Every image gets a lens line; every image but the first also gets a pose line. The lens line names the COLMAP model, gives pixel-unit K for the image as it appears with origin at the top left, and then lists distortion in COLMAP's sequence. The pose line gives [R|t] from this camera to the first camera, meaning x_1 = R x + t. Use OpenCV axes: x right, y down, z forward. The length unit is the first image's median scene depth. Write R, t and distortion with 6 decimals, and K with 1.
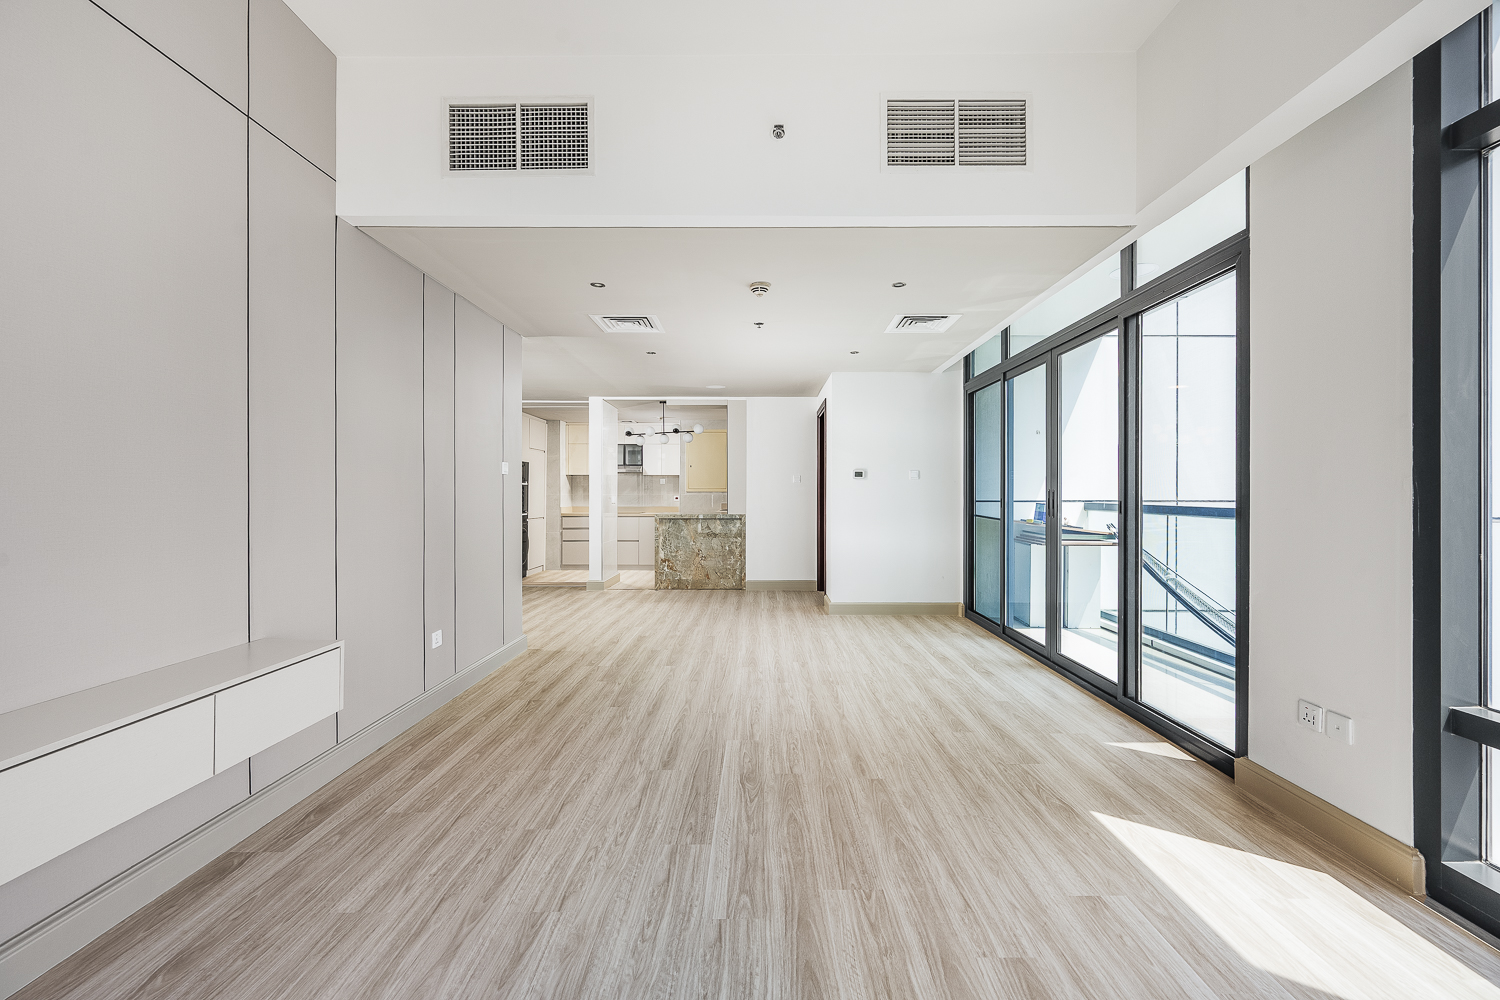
lens RADIAL K [[590.3, 0, 755.0], [0, 590.3, 498.1], [0, 0, 1]] dist [-0.001474, 0.000128]
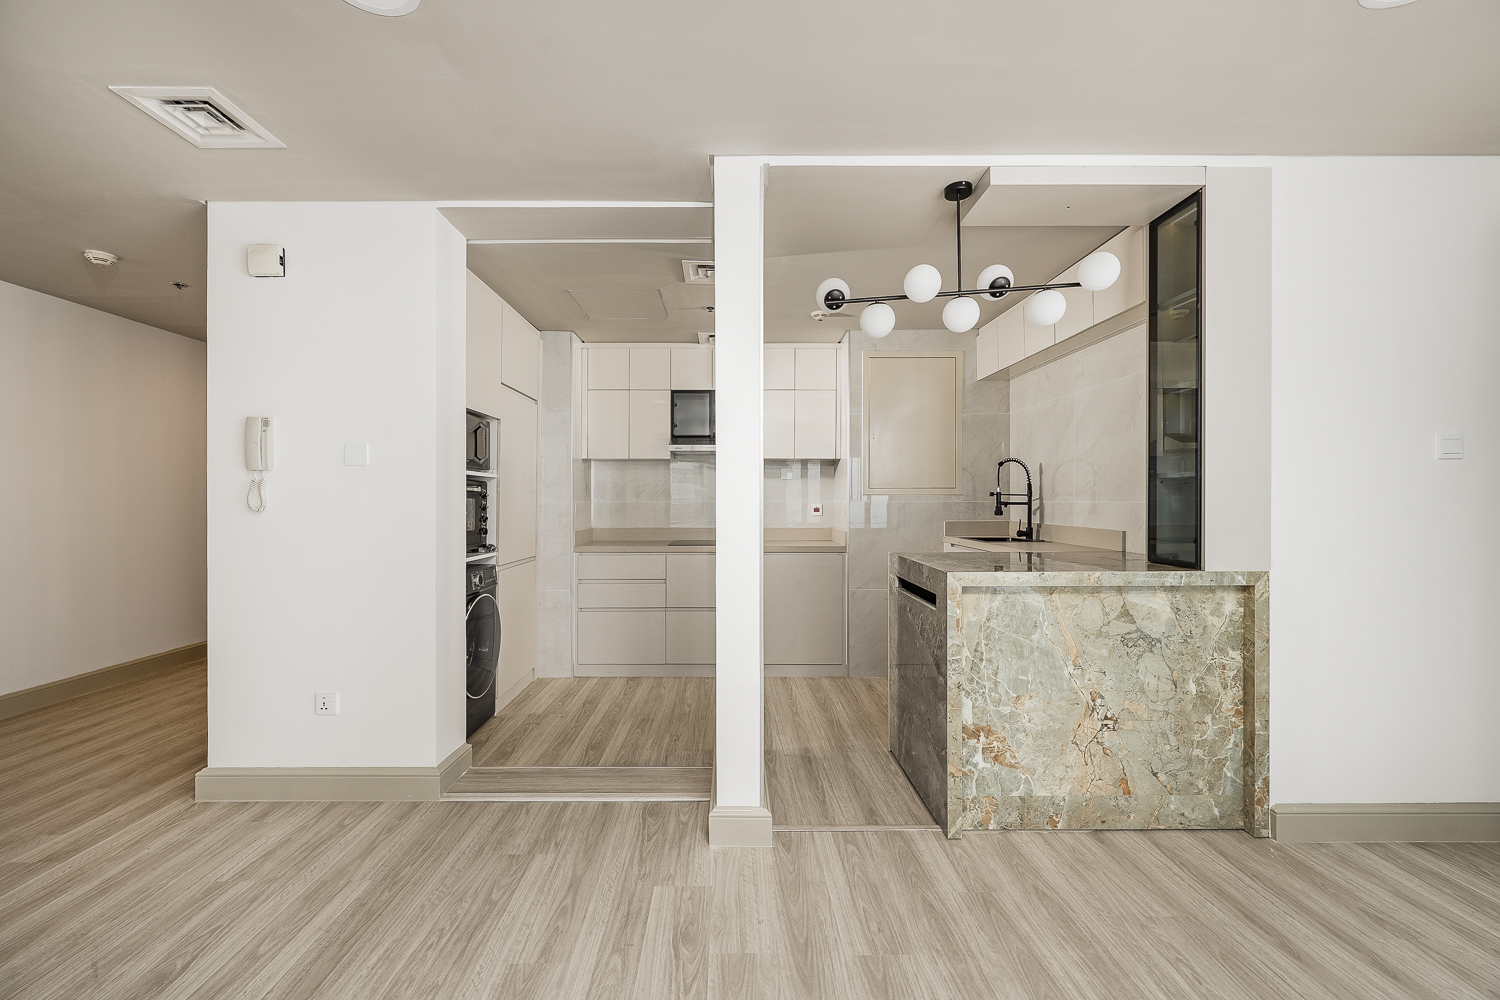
lens RADIAL K [[590.3, 0, 740.4], [0, 590.3, 497.6], [0, 0, 1]] dist [-0.001474, 0.000128]
pose [[0.999471, -0.000257, 0.032516, -0.276097], [0.000493, 0.999973, -0.007272, -0.005739], [-0.032513, 0.007284, 0.999445, 0.718111]]
